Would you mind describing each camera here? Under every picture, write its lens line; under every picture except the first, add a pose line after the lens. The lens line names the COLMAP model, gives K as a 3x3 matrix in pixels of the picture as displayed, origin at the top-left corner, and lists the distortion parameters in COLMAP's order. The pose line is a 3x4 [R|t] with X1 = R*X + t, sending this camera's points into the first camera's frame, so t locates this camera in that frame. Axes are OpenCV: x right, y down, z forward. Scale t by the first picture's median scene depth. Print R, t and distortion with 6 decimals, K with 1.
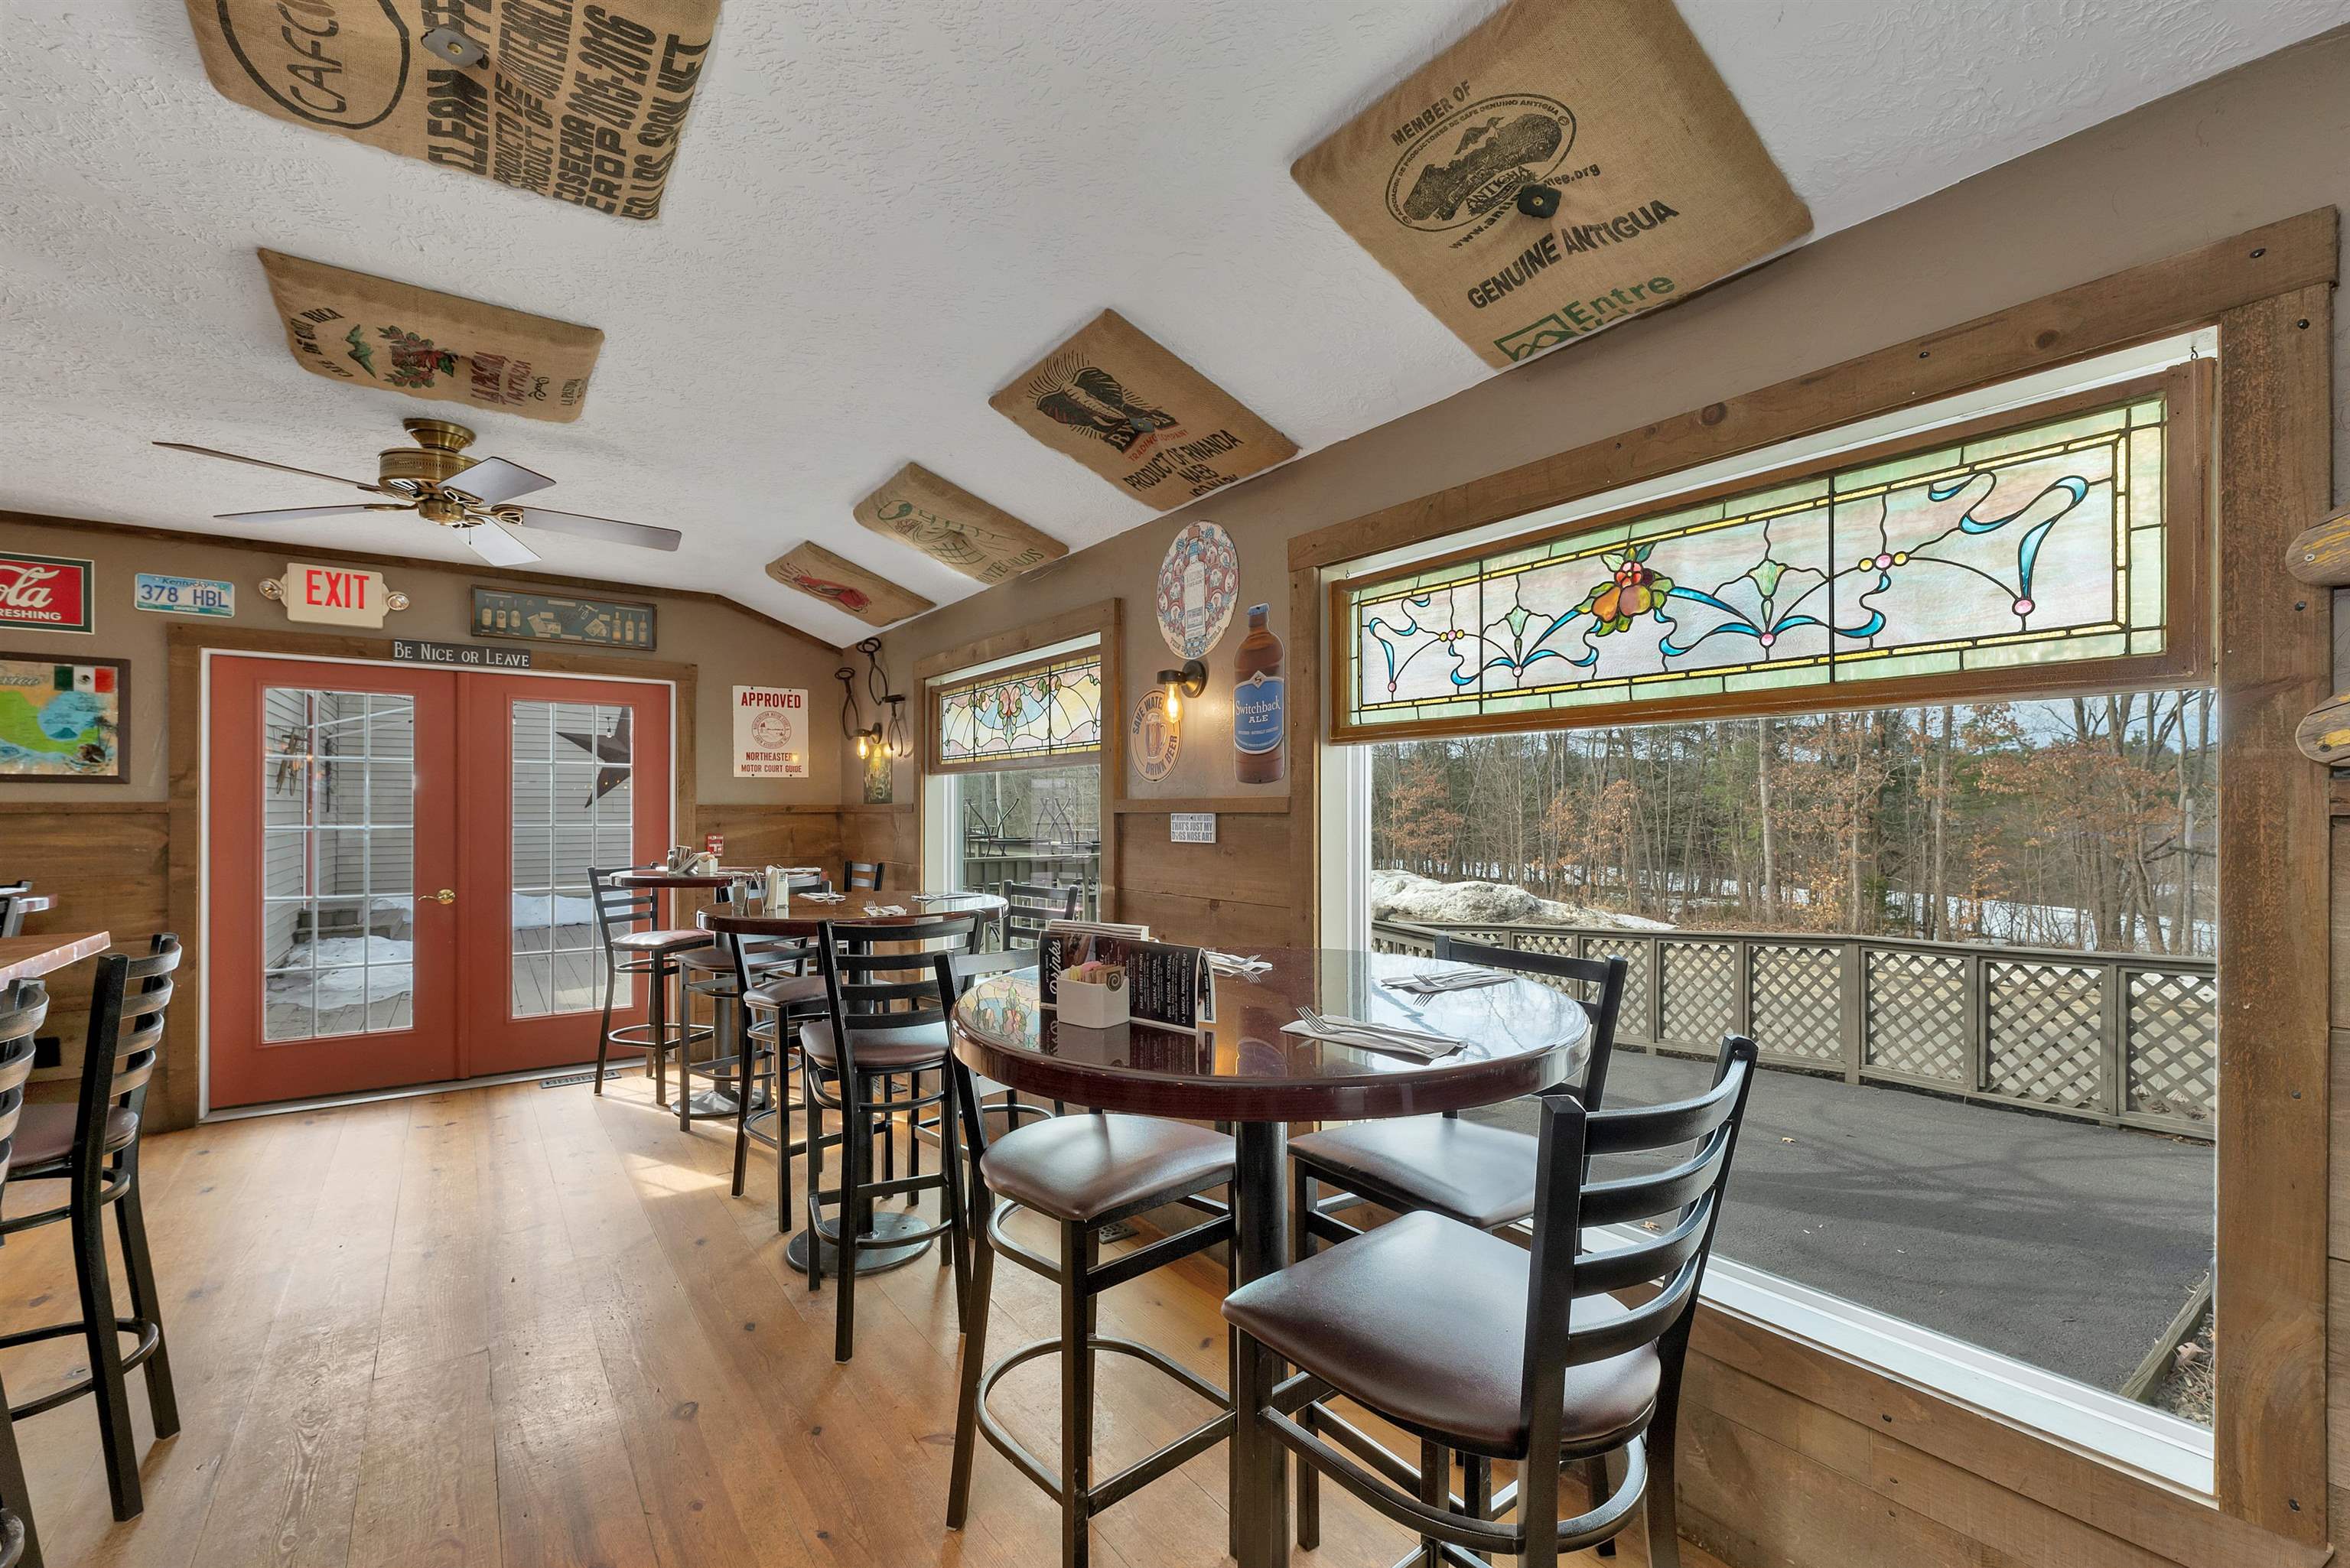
lens RADIAL K [[1014.1, 0, 1178.4], [0, 1014.1, 796.9], [0, 0, 1]] dist [0.000834, 0.000062]
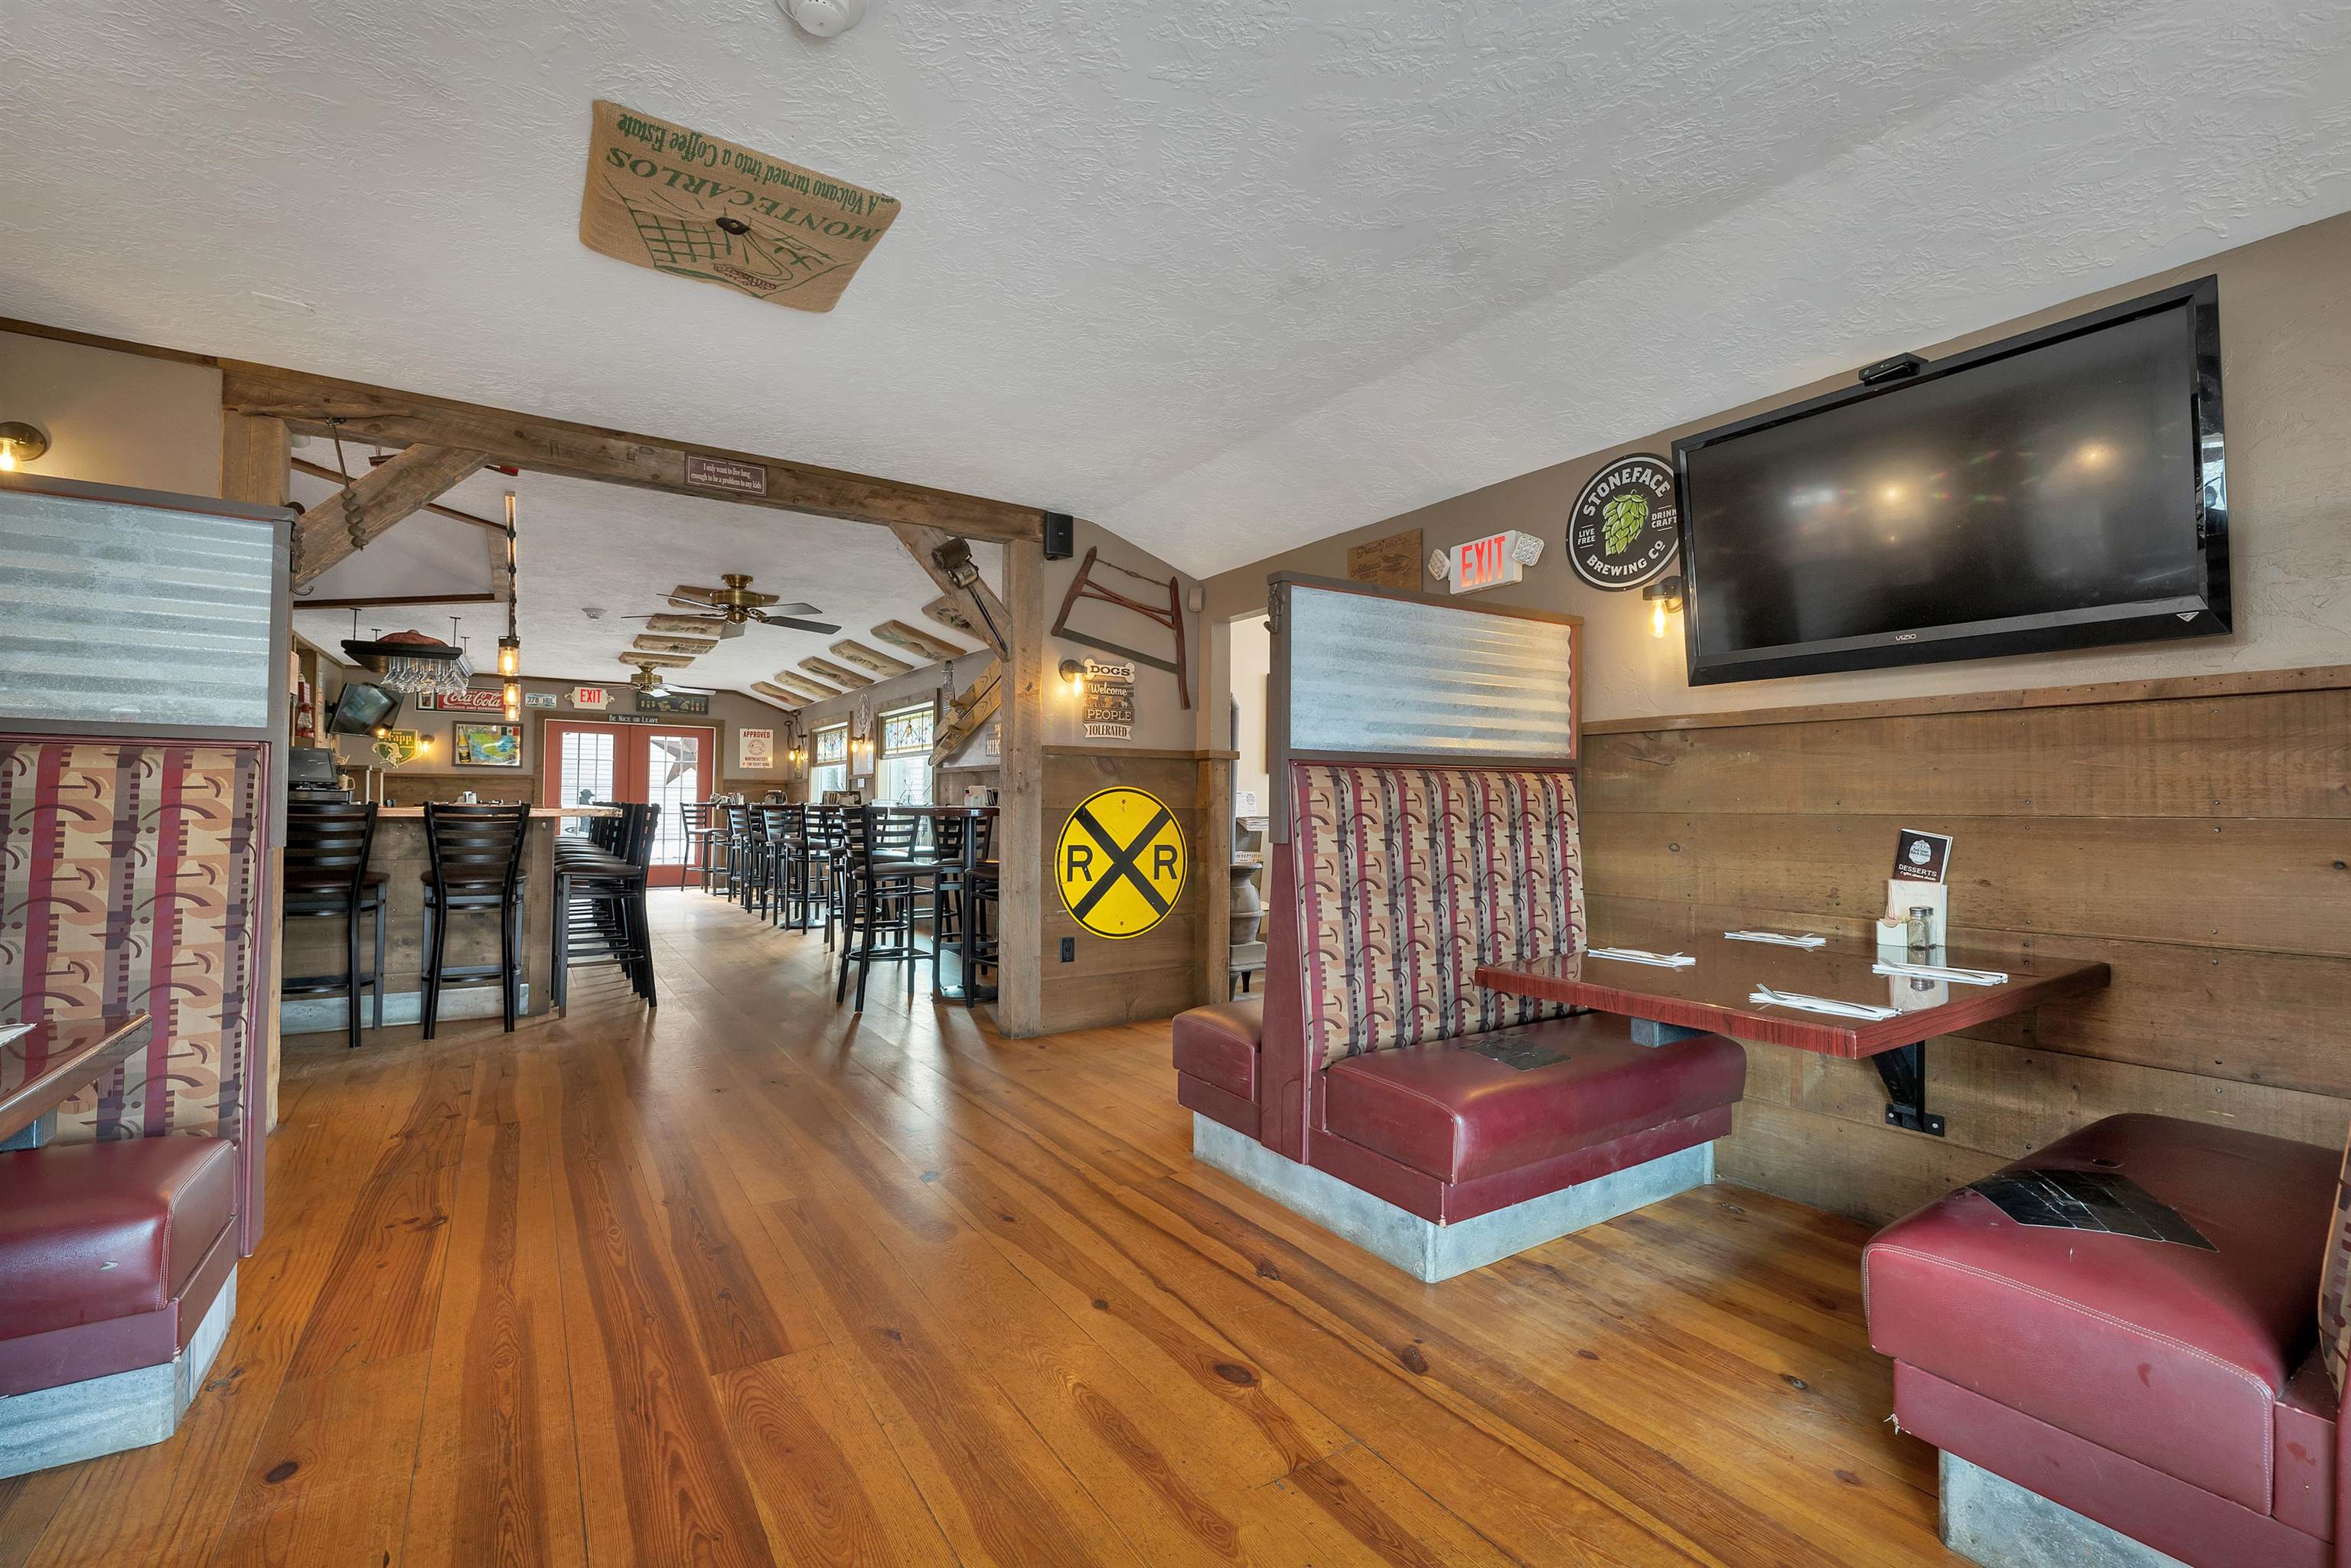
lens RADIAL K [[1014.6, 0, 1172.9], [0, 1014.6, 783.8], [0, 0, 1]] dist [0.000834, 0.000062]
pose [[0.998299, 0.010010, -0.057444, 0.789105], [-0.010309, 0.999935, -0.004907, 0.021738], [0.057391, 0.005491, 0.998337, -1.455868]]
